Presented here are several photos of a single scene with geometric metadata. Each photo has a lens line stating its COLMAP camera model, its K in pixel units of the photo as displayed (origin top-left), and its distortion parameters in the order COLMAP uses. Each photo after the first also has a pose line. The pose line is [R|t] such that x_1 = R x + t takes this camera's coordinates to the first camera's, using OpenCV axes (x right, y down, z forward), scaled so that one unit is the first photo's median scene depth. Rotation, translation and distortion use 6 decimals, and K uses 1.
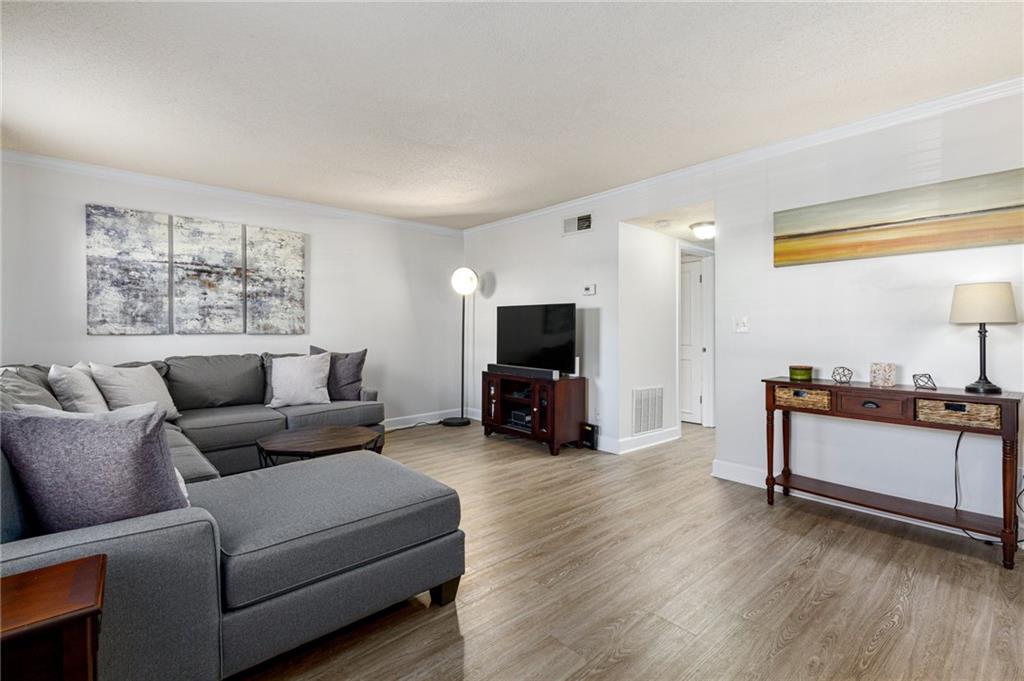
lens RADIAL K [[462.2, 0, 517.8], [0, 462.2, 337.4], [0, 0, 1]] dist [0.008764, 0.000084]
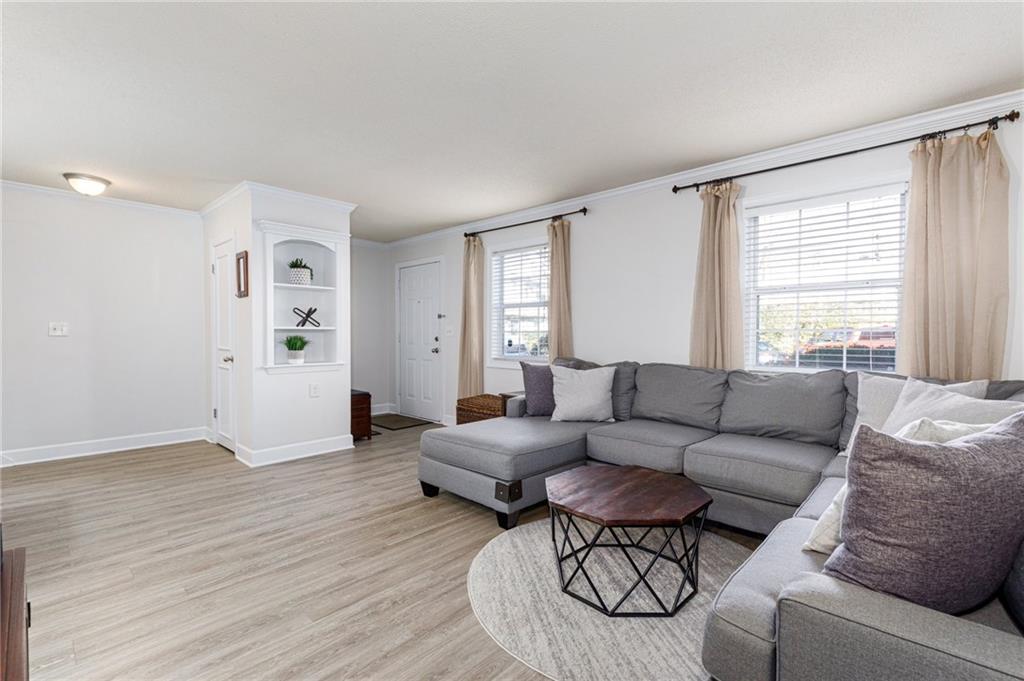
lens RADIAL K [[462.2, 0, 516.0], [0, 462.2, 340.0], [0, 0, 1]] dist [0.008764, 0.000084]
pose [[-0.996722, 0.005687, -0.080700, -0.162436], [0.003149, 0.999498, 0.031533, -0.023780], [0.080839, 0.031175, -0.996240, 1.299477]]
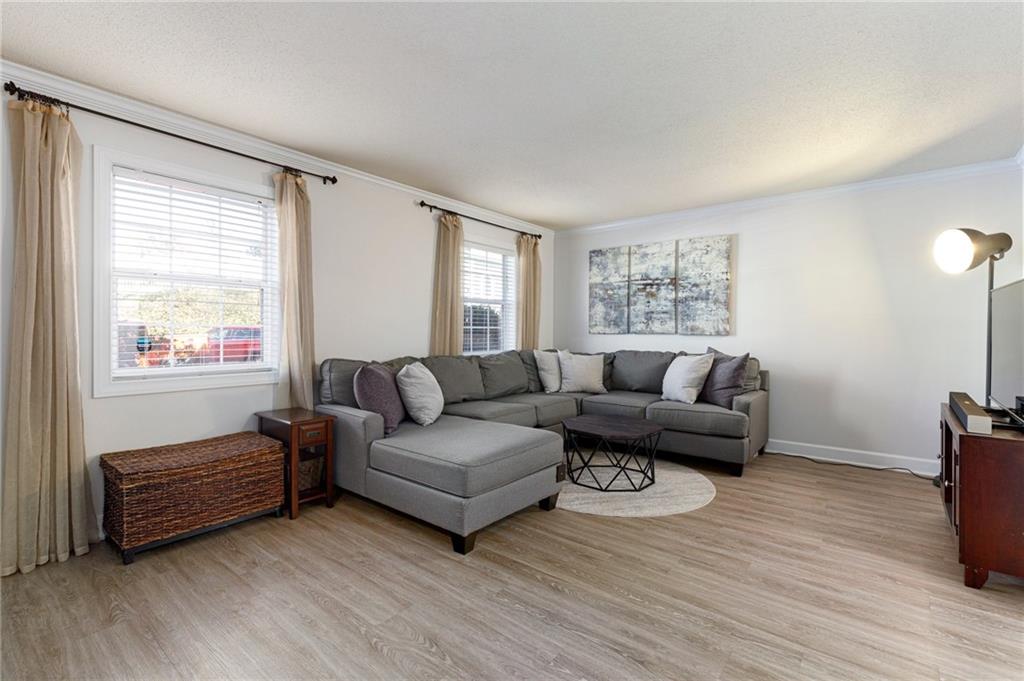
lens RADIAL K [[462.2, 0, 515.9], [0, 462.2, 332.2], [0, 0, 1]] dist [0.008764, 0.000084]
pose [[0.155207, 0.008634, -0.987844, 0.520110], [-0.021101, 0.999763, 0.005423, -0.011599], [0.987657, 0.020003, 0.155352, 0.452263]]
